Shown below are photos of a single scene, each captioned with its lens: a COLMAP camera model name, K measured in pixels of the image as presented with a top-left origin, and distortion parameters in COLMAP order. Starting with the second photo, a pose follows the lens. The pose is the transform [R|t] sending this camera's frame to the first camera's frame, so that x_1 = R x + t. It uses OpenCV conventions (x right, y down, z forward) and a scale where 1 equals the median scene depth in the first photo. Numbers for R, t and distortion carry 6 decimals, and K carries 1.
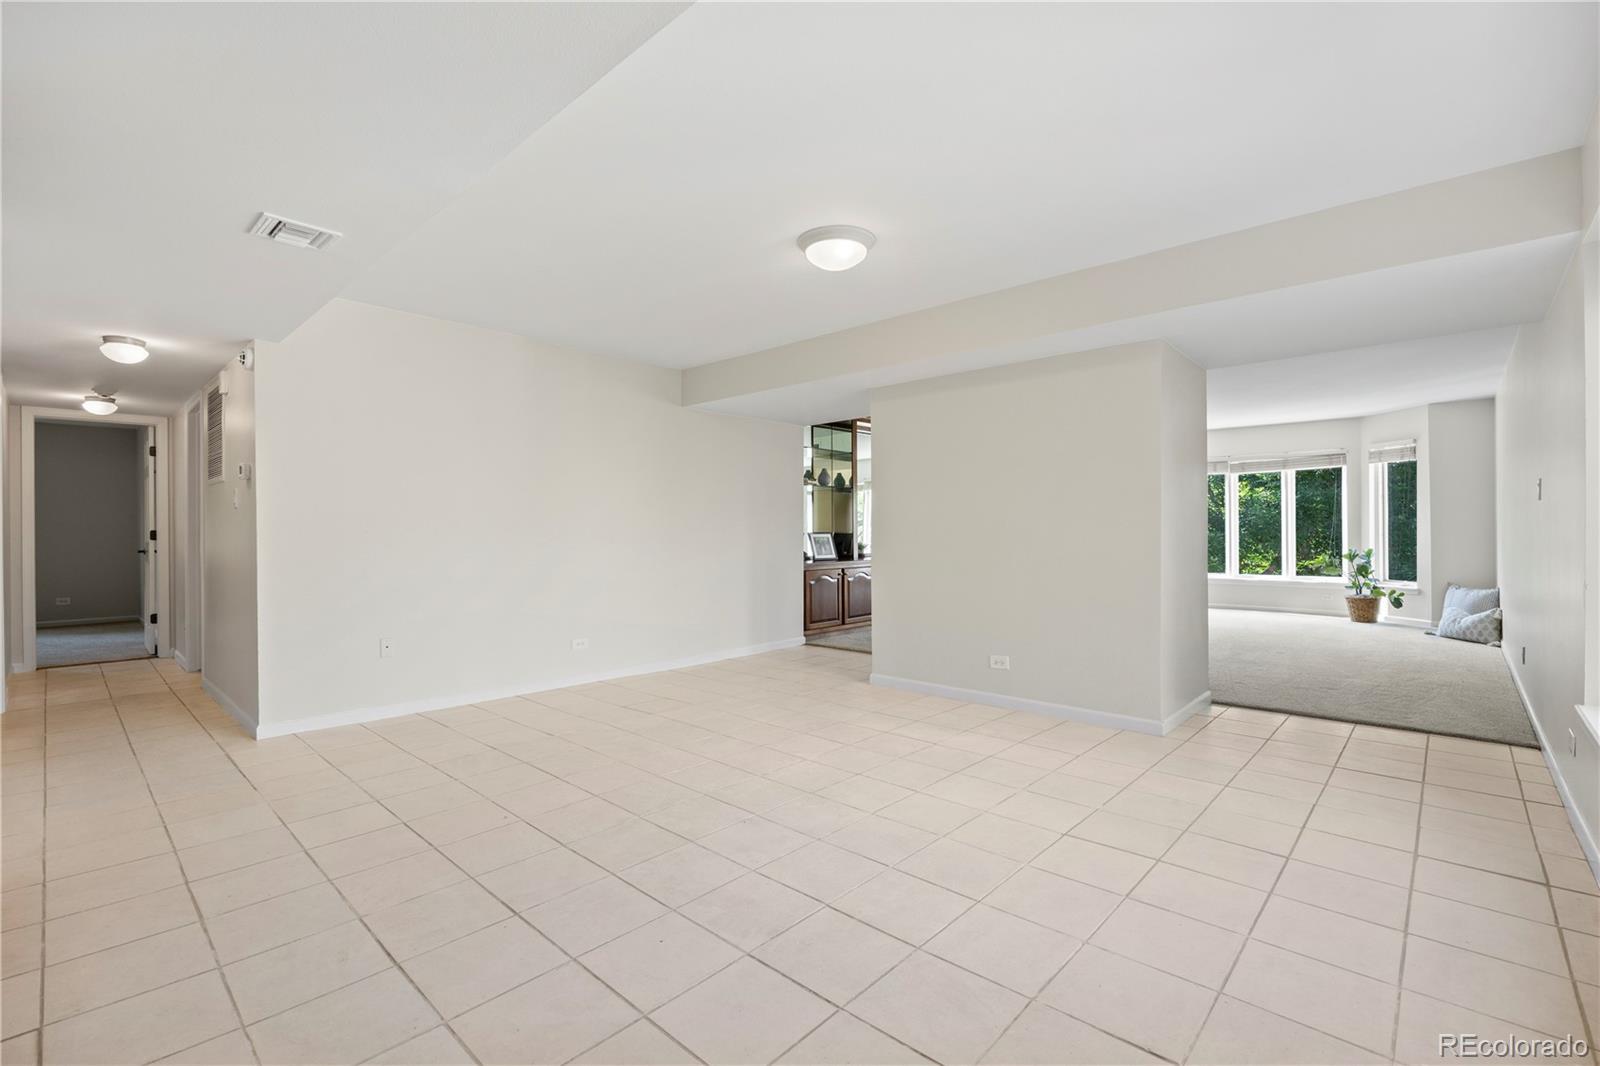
lens RADIAL K [[708.5, 0, 810.1], [0, 708.5, 533.2], [0, 0, 1]] dist [-0.015814, -0.000019]
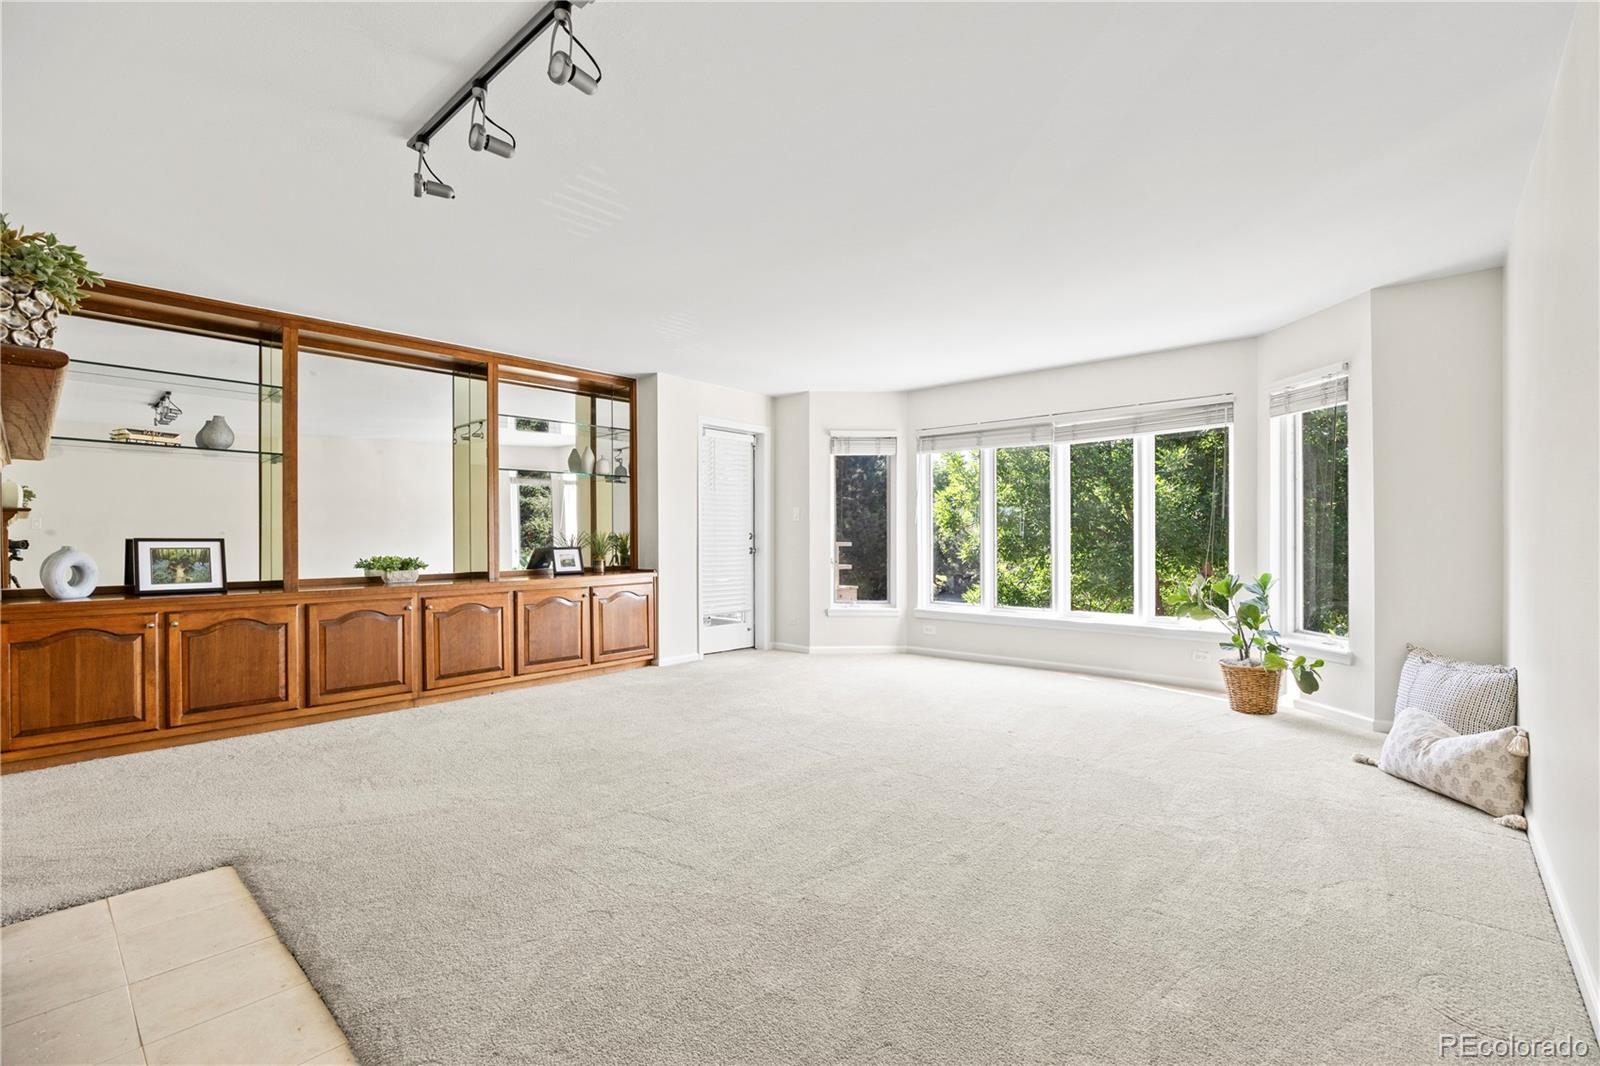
lens RADIAL K [[708.5, 0, 806.9], [0, 708.5, 541.3], [0, 0, 1]] dist [-0.015814, -0.000019]
pose [[0.999834, 0.008694, 0.015994, 0.449753], [-0.008705, 0.999962, 0.000601, 0.000380], [-0.015988, -0.000740, 0.999872, 0.480211]]
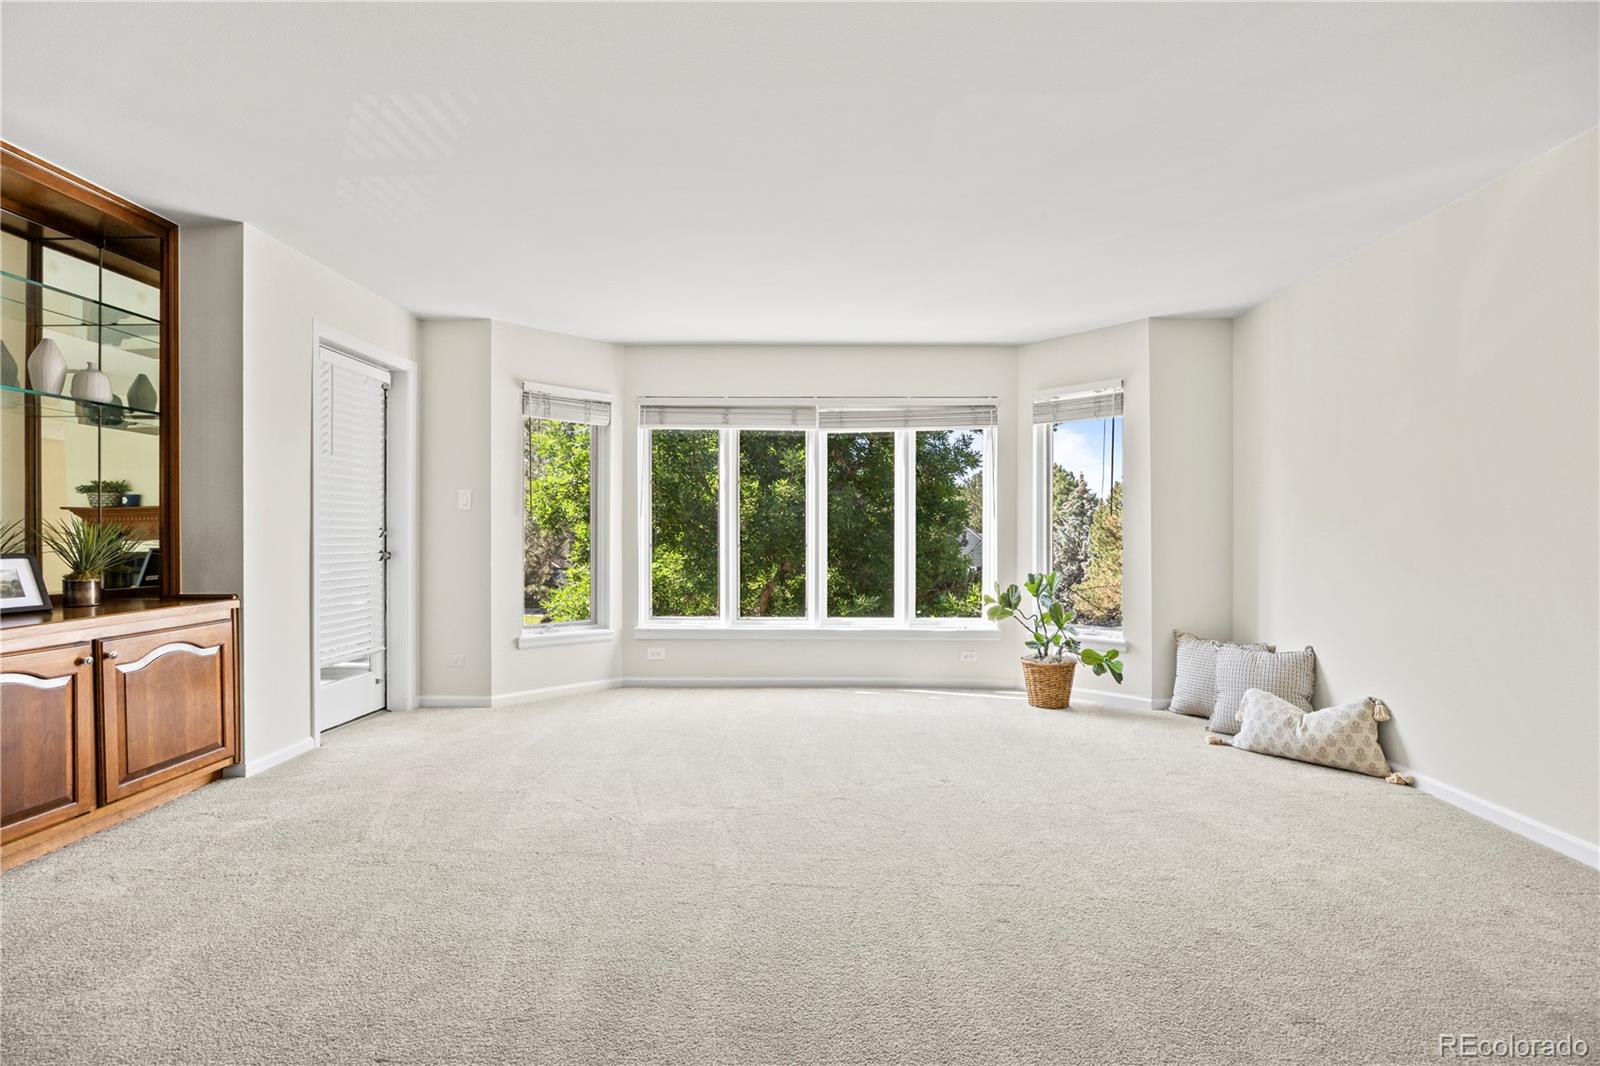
lens RADIAL K [[708.5, 0, 807.4], [0, 708.5, 538.6], [0, 0, 1]] dist [-0.015814, -0.000019]
pose [[0.750035, 0.010468, 0.661316, 0.286283], [-0.007925, 0.999945, -0.006840, 0.001075], [-0.661351, -0.000111, 0.750077, 0.722274]]
